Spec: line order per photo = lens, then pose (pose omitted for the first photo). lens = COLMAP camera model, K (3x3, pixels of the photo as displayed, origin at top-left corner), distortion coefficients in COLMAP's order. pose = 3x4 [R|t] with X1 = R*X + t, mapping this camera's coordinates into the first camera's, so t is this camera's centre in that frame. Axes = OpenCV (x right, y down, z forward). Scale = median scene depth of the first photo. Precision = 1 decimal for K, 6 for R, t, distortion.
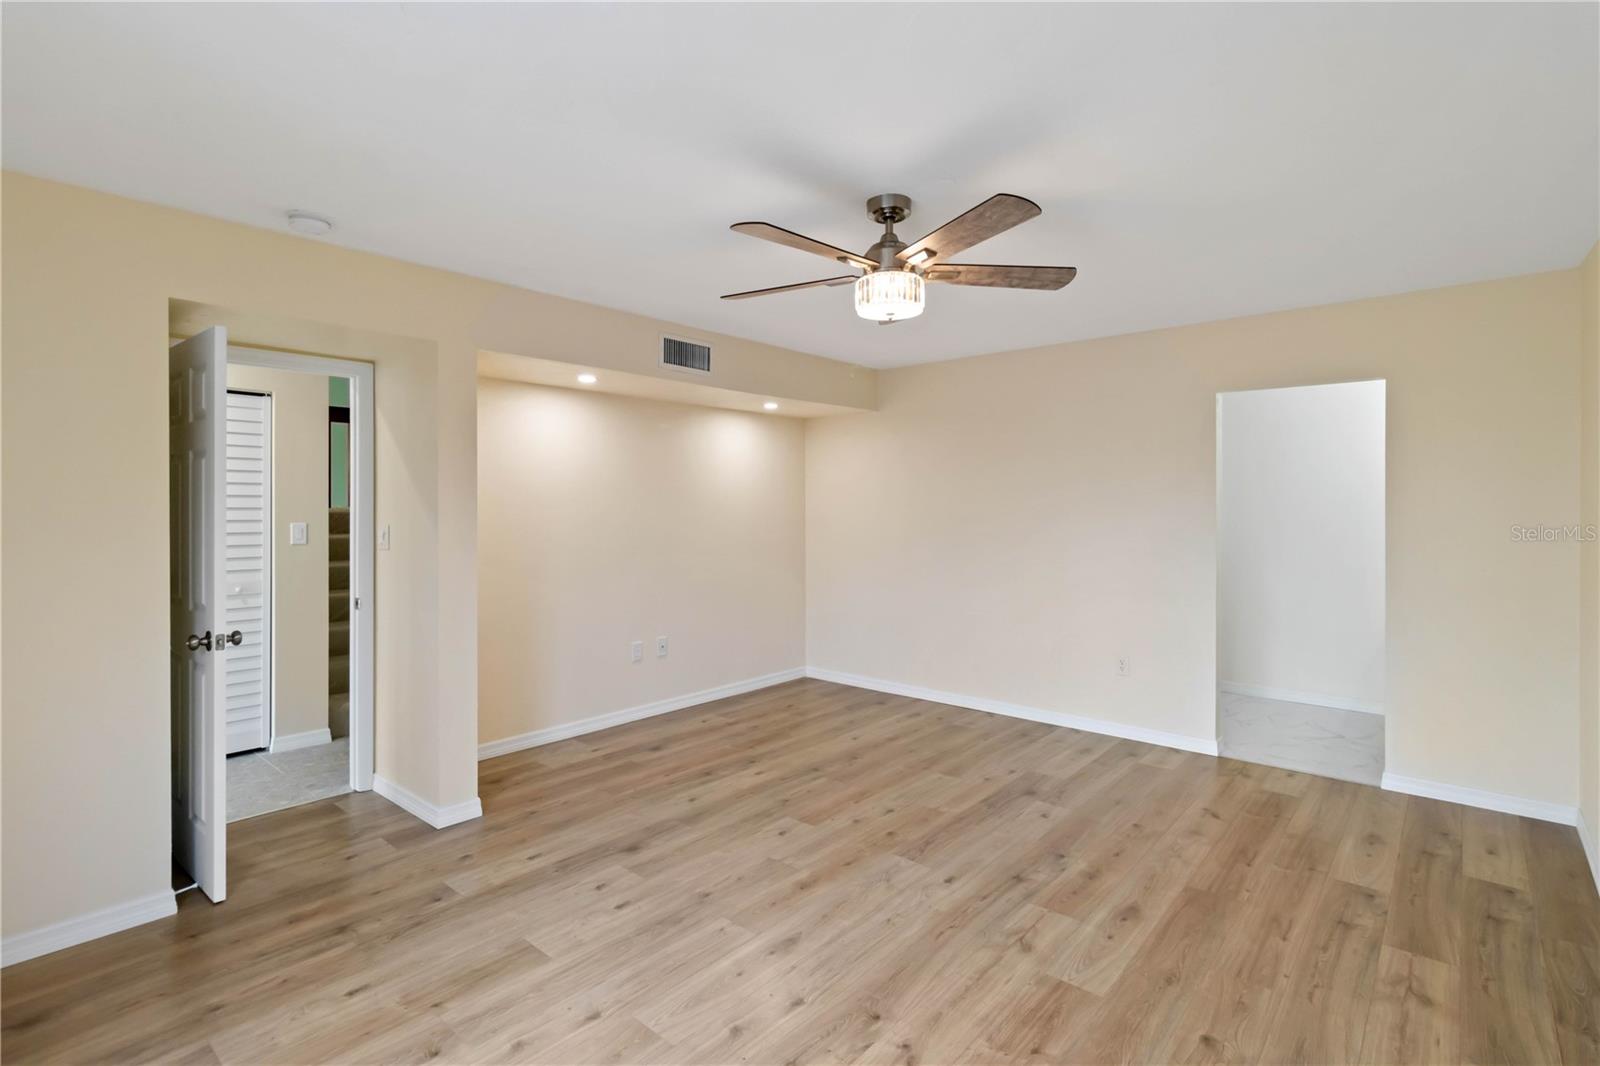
lens RADIAL K [[756.7, 0, 802.8], [0, 756.7, 509.4], [0, 0, 1]] dist [0.003528, 0.000555]
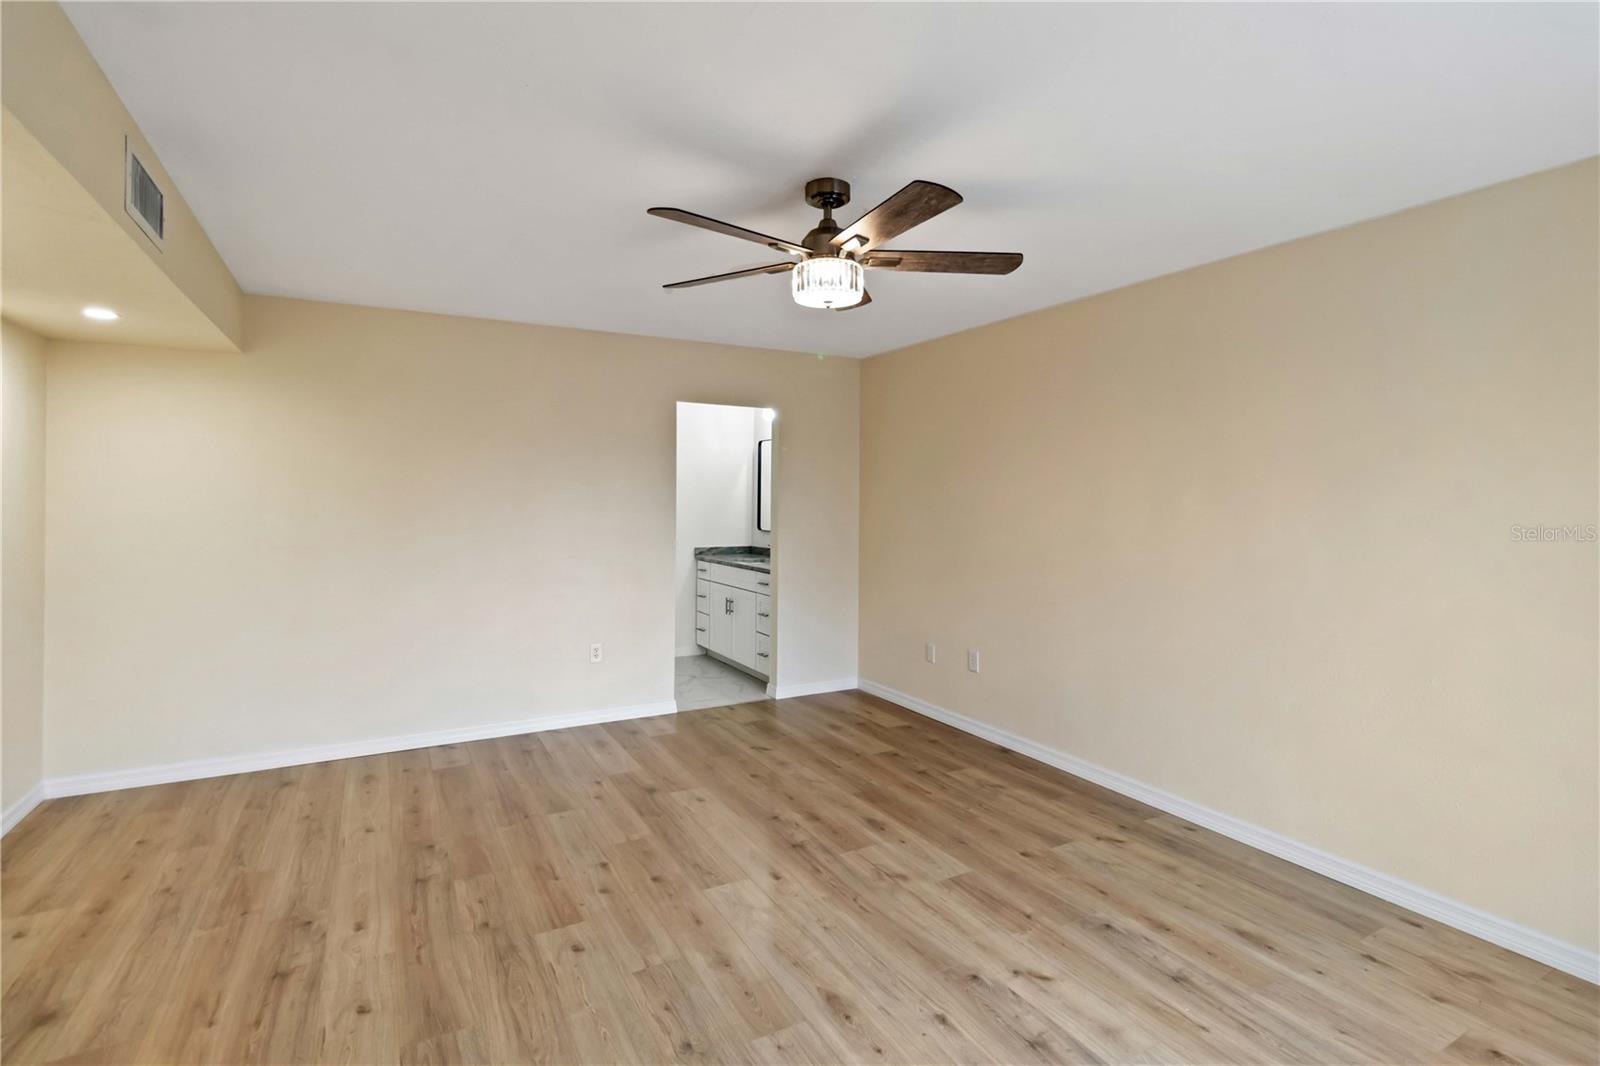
lens RADIAL K [[756.7, 0, 802.8], [0, 756.7, 509.4], [0, 0, 1]] dist [0.003528, 0.000555]
pose [[0.345921, -0.008670, 0.938224, -0.667672], [-0.002831, 0.999943, 0.010284, -0.000233], [-0.938259, -0.006214, 0.345877, 0.584347]]
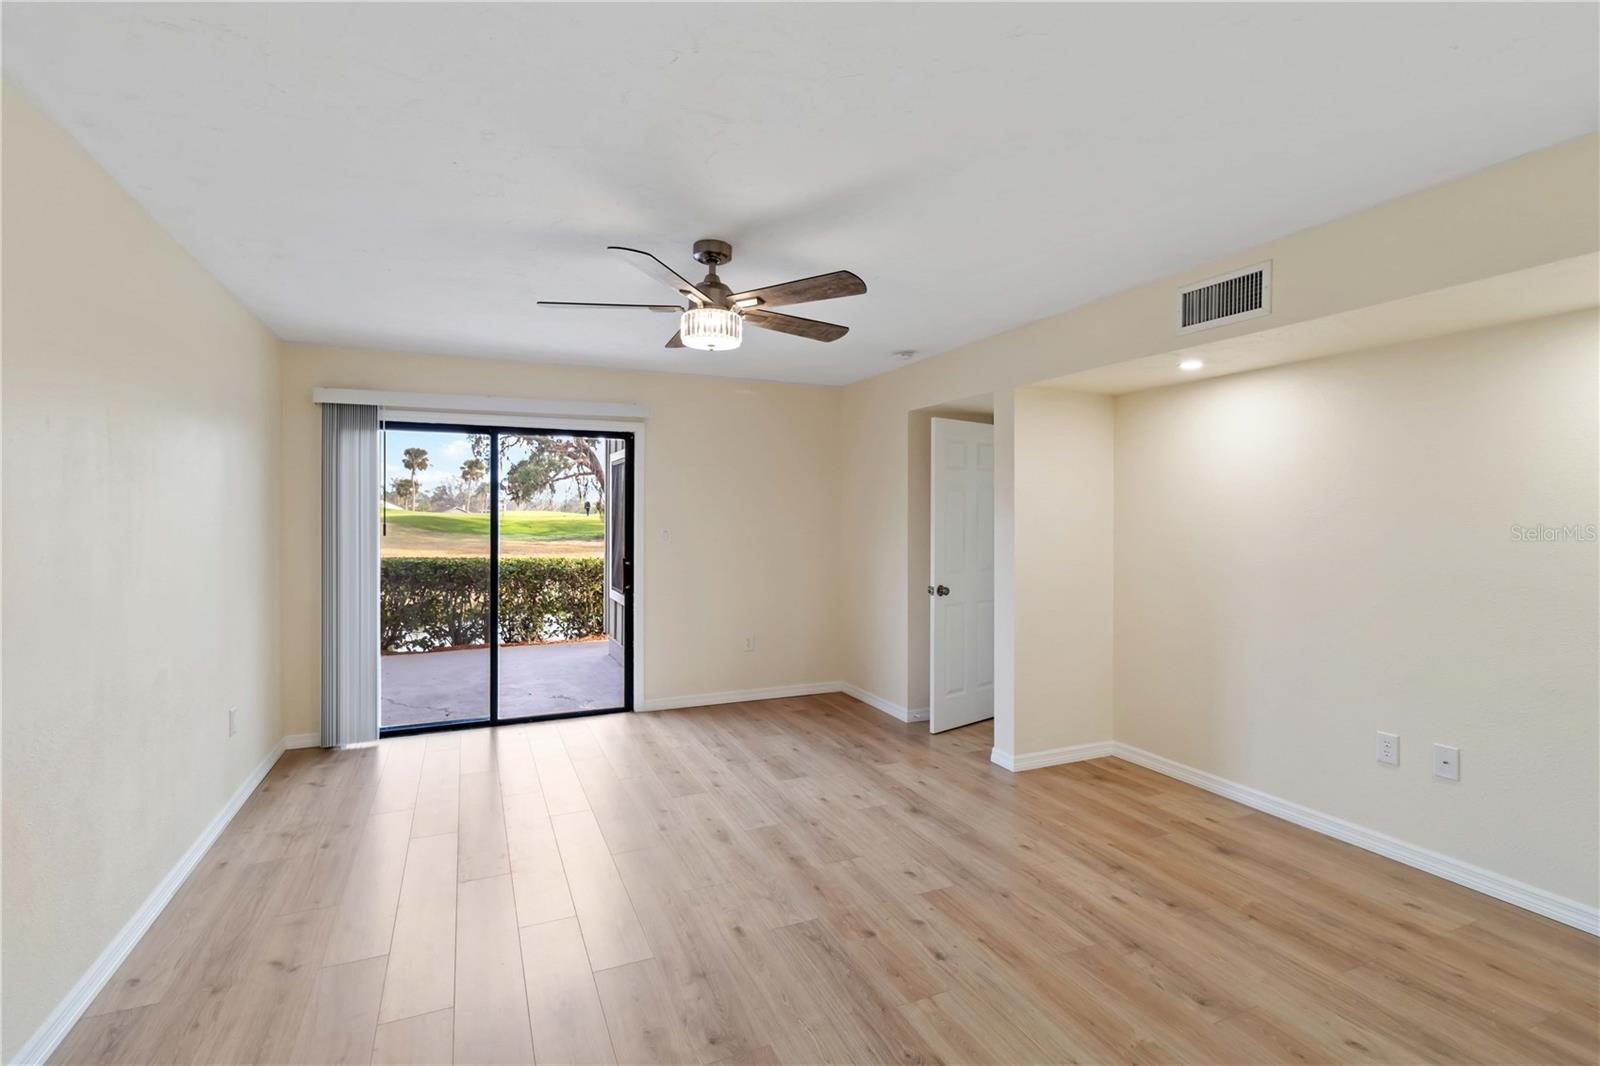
lens RADIAL K [[756.7, 0, 802.8], [0, 756.7, 509.4], [0, 0, 1]] dist [0.003528, 0.000555]
pose [[-0.423434, -0.009060, -0.905882, 0.912490], [-0.006116, 0.999956, -0.007142, -0.004339], [0.905906, 0.002516, -0.423470, 1.347188]]
